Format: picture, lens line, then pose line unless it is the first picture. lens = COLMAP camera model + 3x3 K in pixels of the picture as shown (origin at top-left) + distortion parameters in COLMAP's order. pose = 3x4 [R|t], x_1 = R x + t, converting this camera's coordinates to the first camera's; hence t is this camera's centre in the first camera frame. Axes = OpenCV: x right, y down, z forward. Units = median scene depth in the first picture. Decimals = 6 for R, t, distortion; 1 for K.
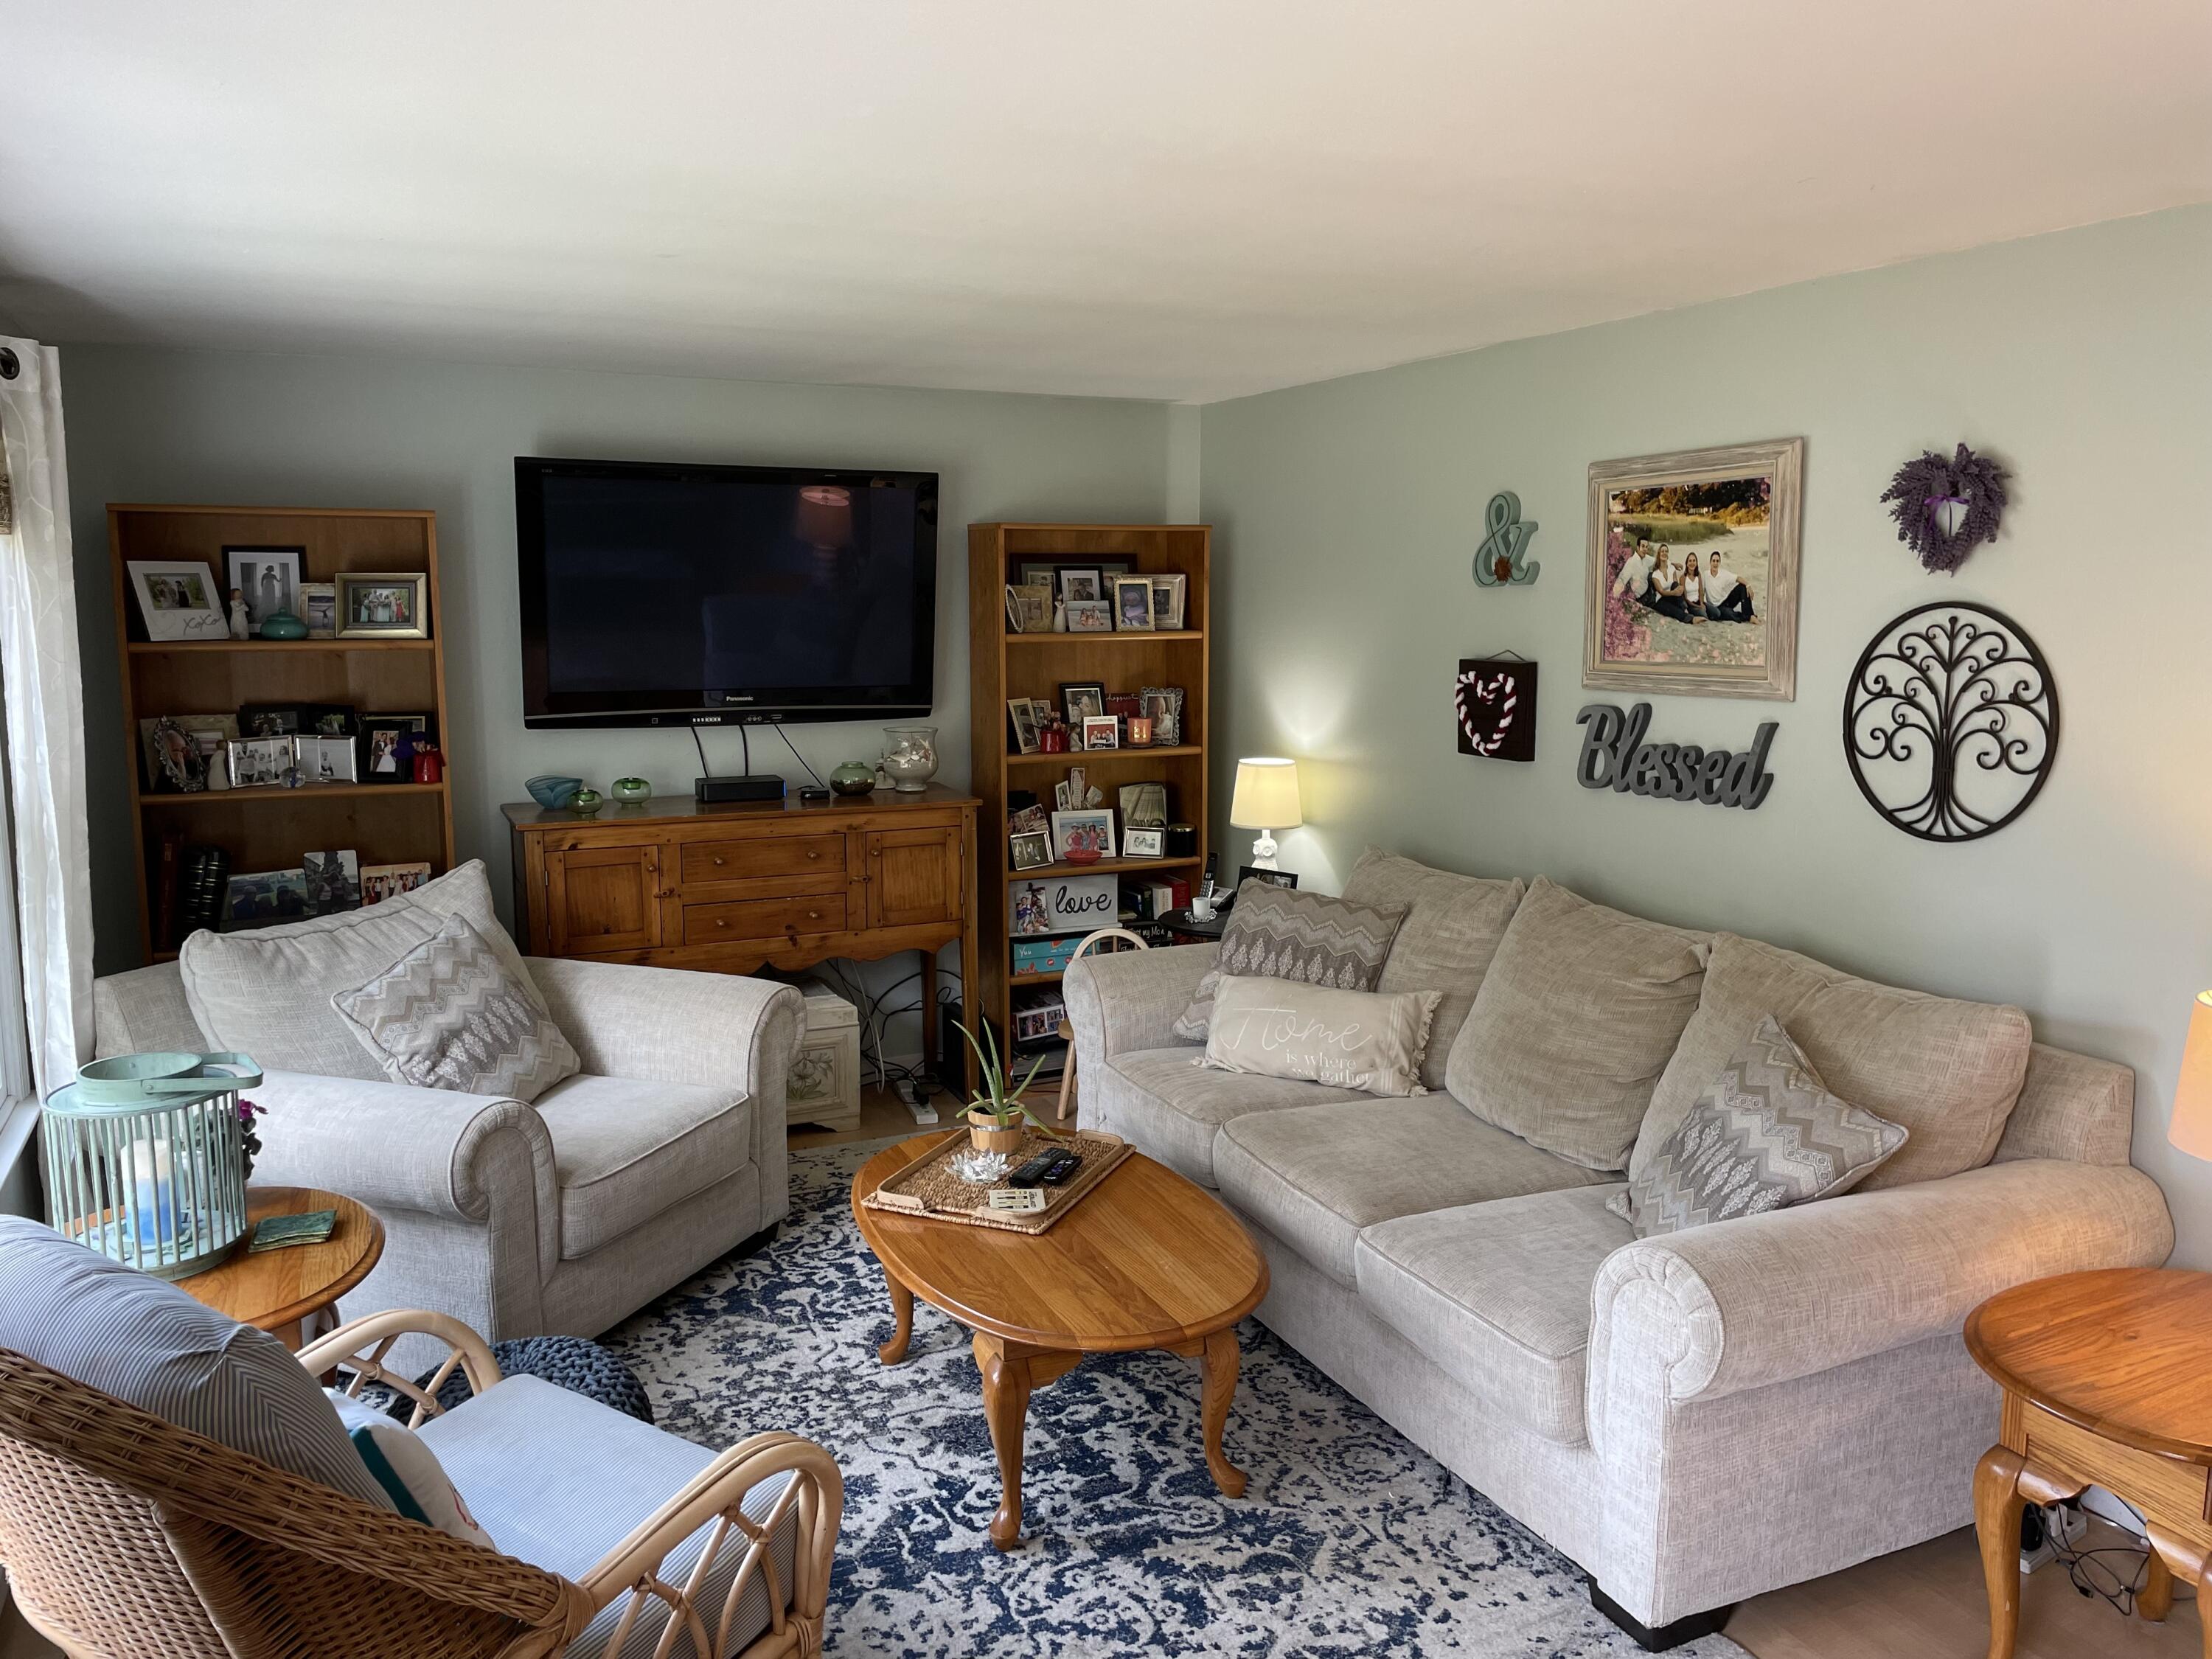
lens RADIAL K [[1662.3, 0, 1118.6], [0, 1662.3, 823.7], [0, 0, 1]] dist [0.099138, -0.123026]
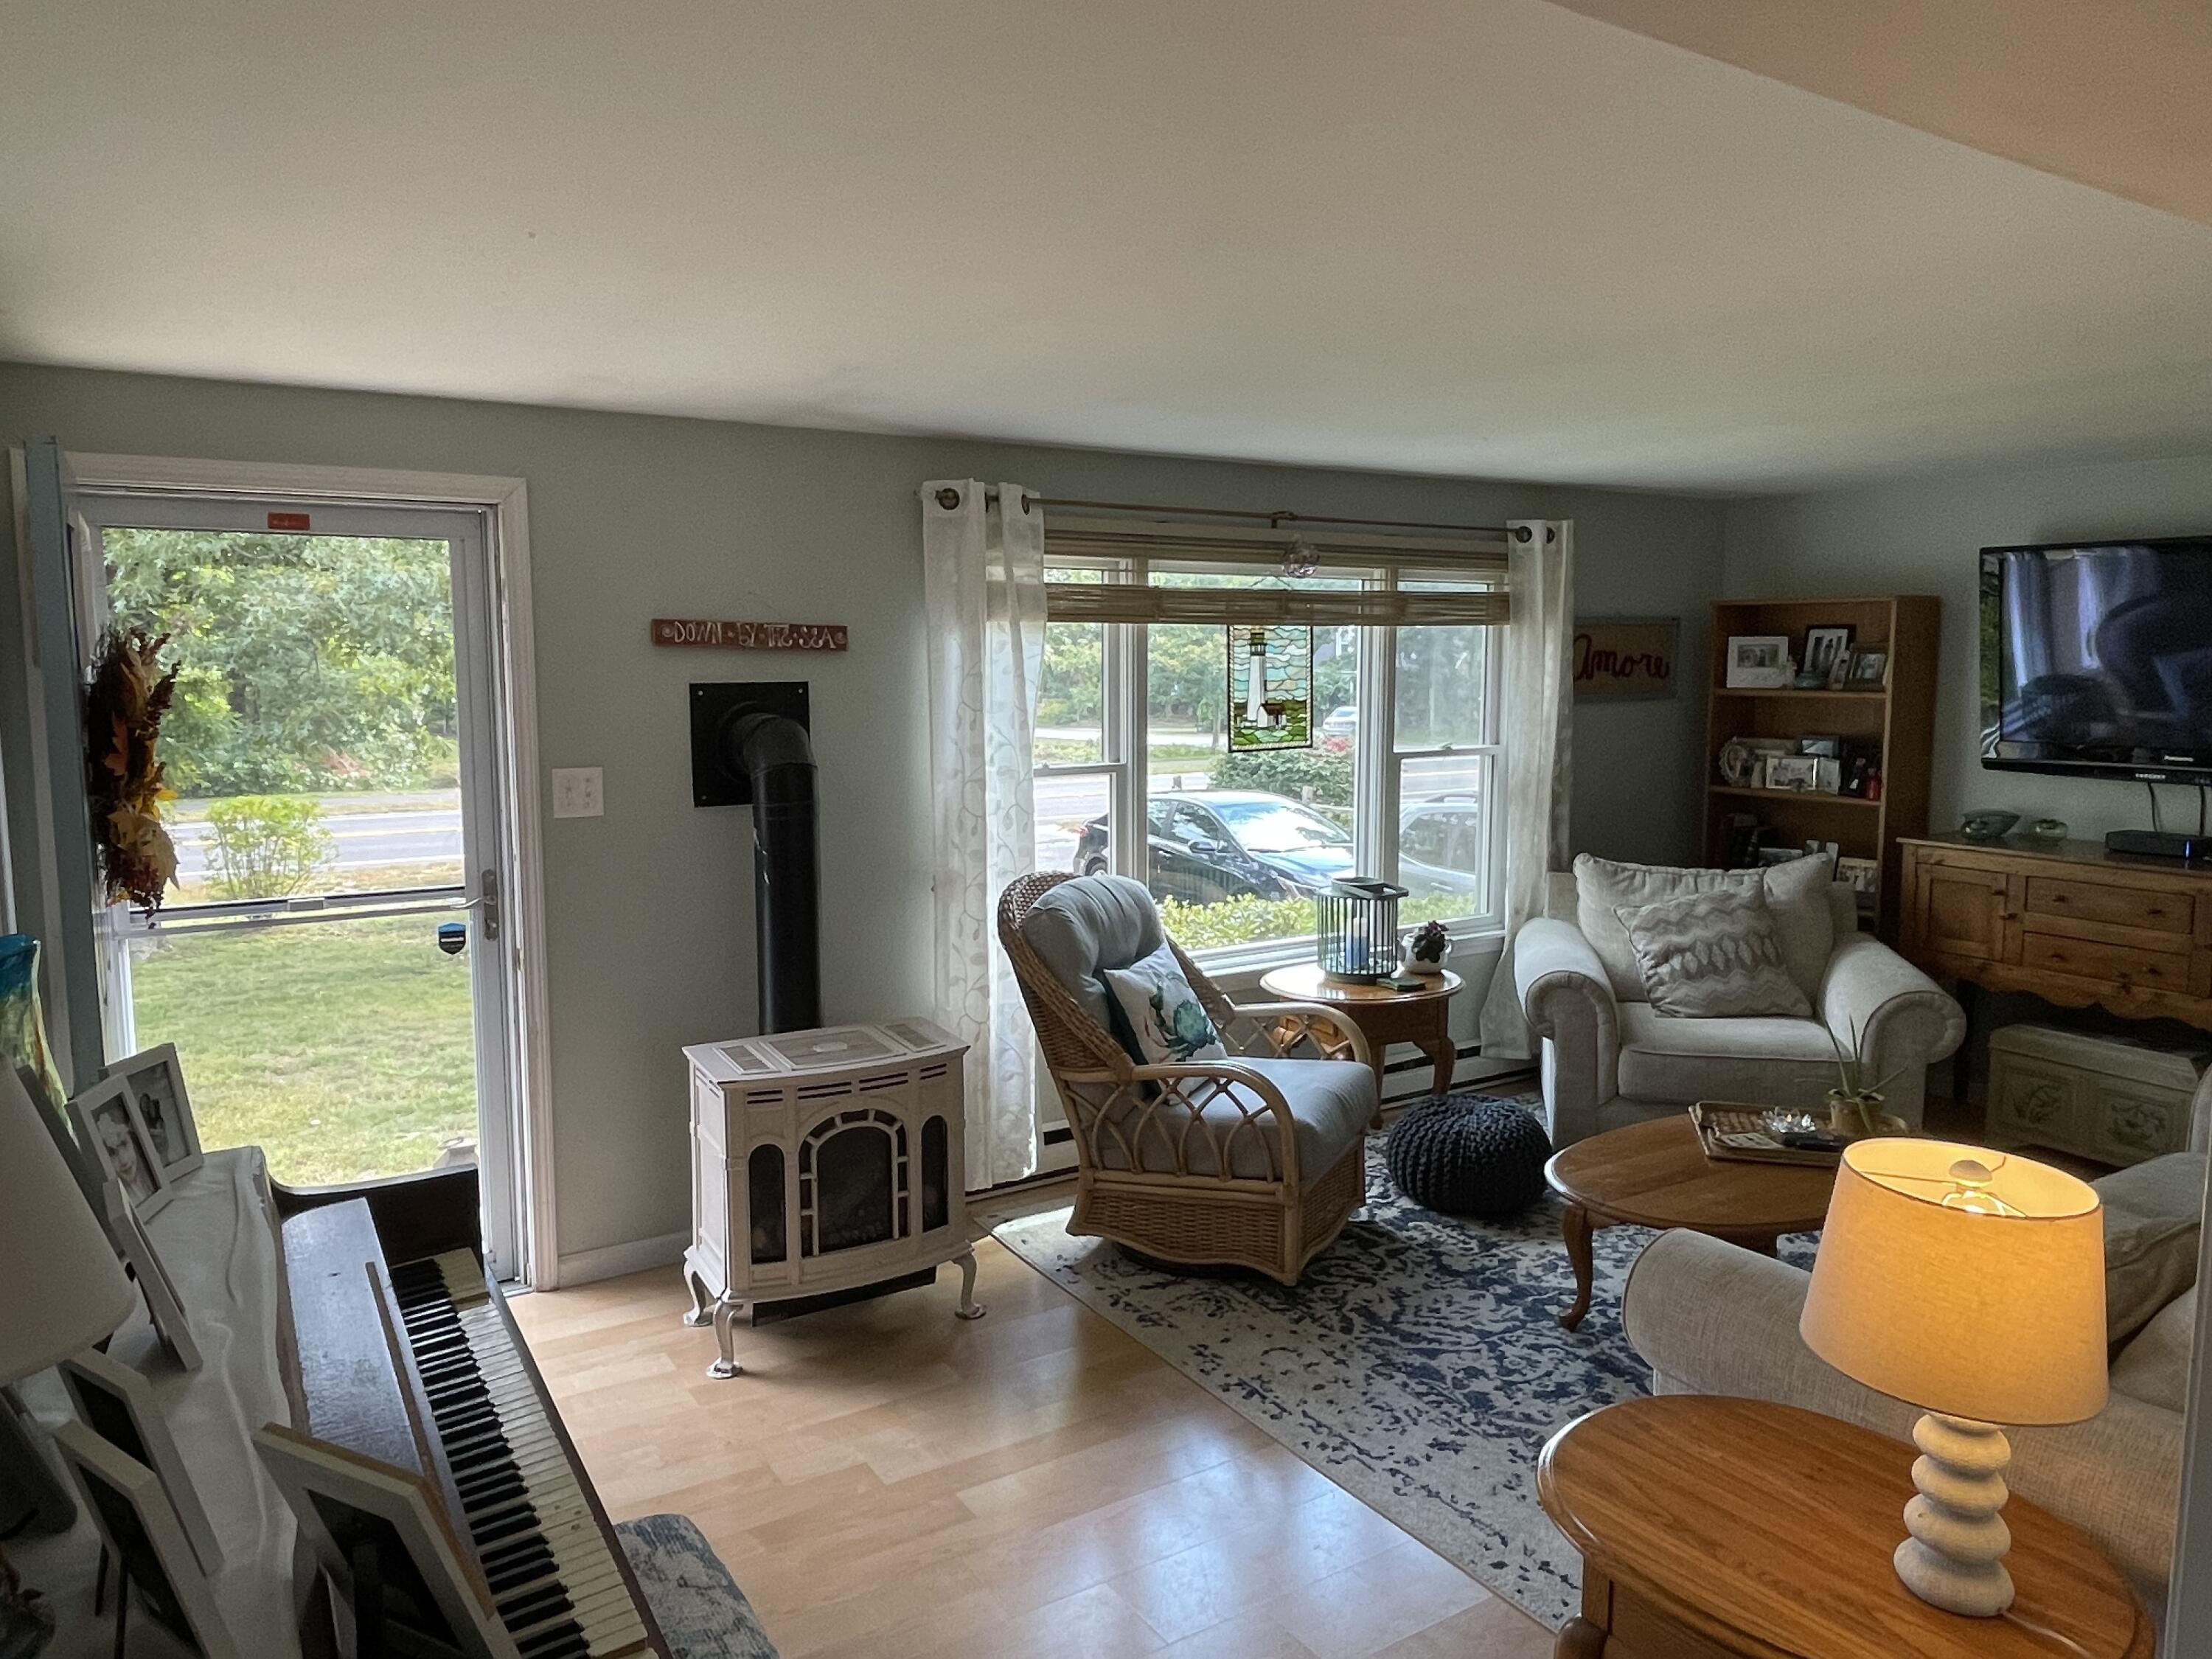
lens RADIAL K [[1493.4, 0, 1099.3], [0, 1493.4, 821.2], [0, 0, 1]] dist [-0.006251, 0.000435]
pose [[0.116447, 0.111600, -0.986907, 0.902942], [-0.140993, 0.985461, 0.094800, -0.043743], [0.983138, 0.128108, 0.130489, 0.332373]]
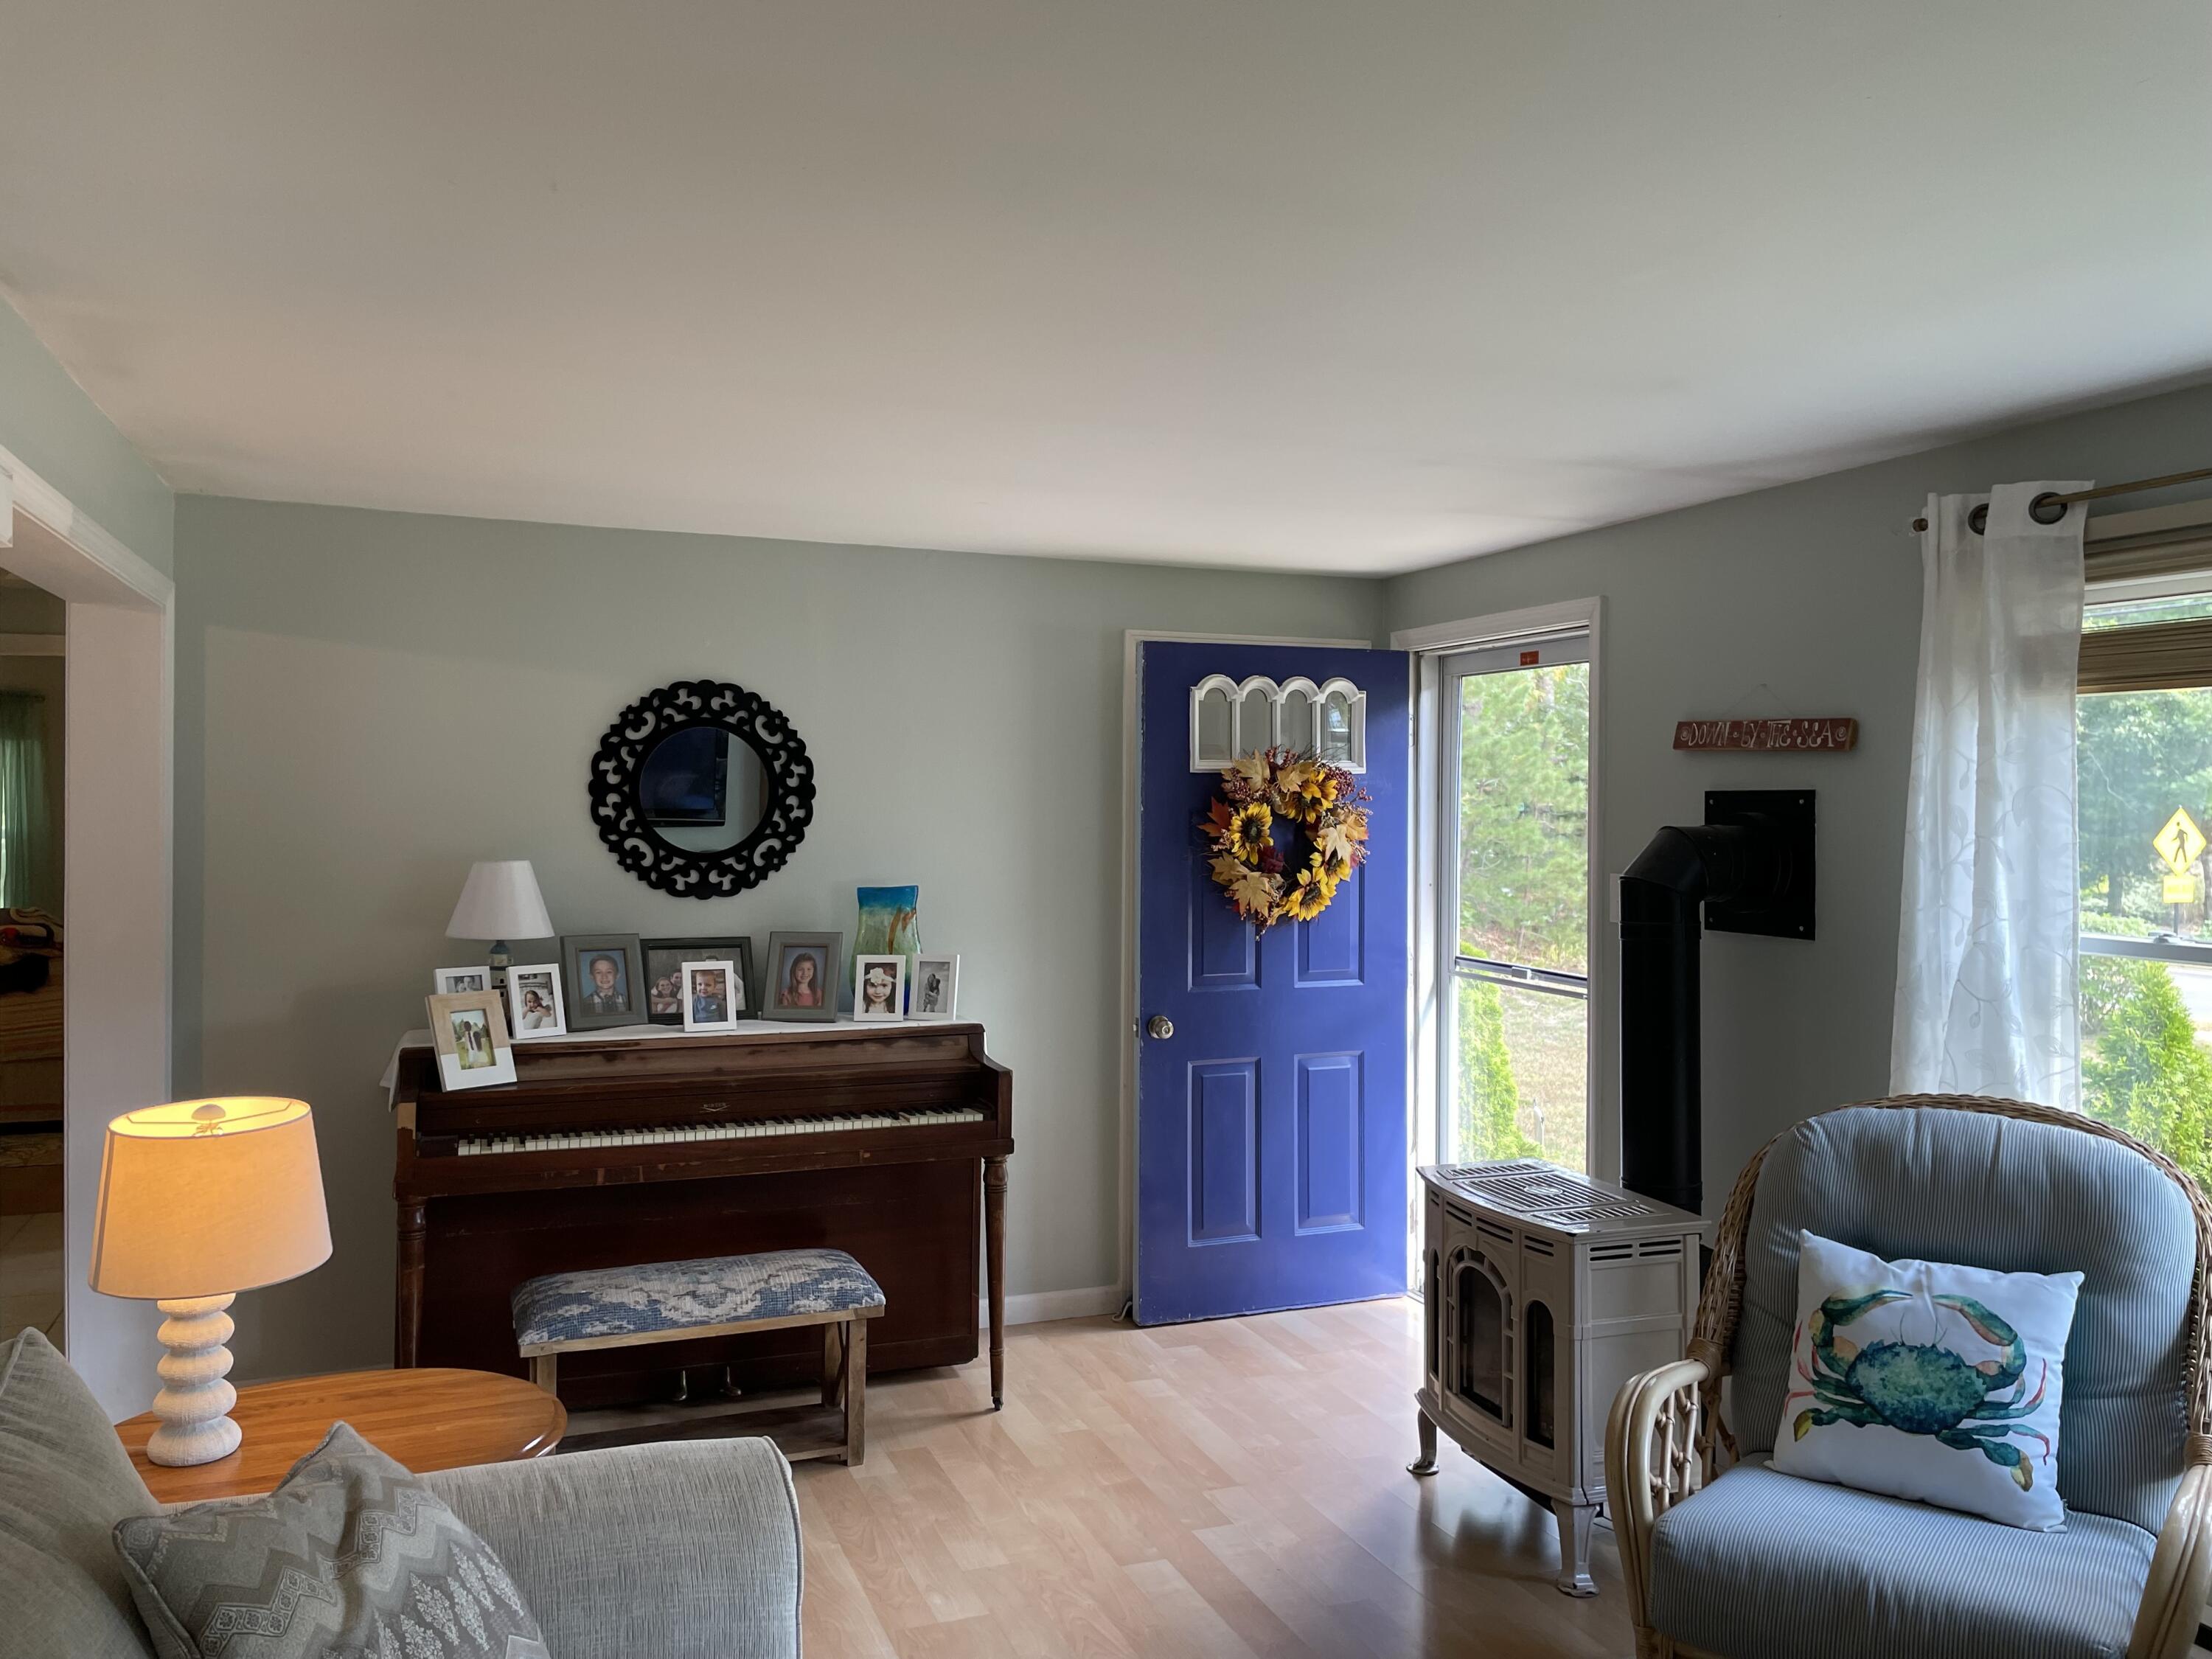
lens RADIAL K [[1662.3, 0, 1106.8], [0, 1662.3, 818.9], [0, 0, 1]] dist [0.099138, -0.123026]
pose [[-0.997817, -0.009605, 0.065336, 0.071526], [0.000509, 0.988218, 0.153055, -0.152297], [-0.066036, 0.152754, -0.986055, 1.319712]]
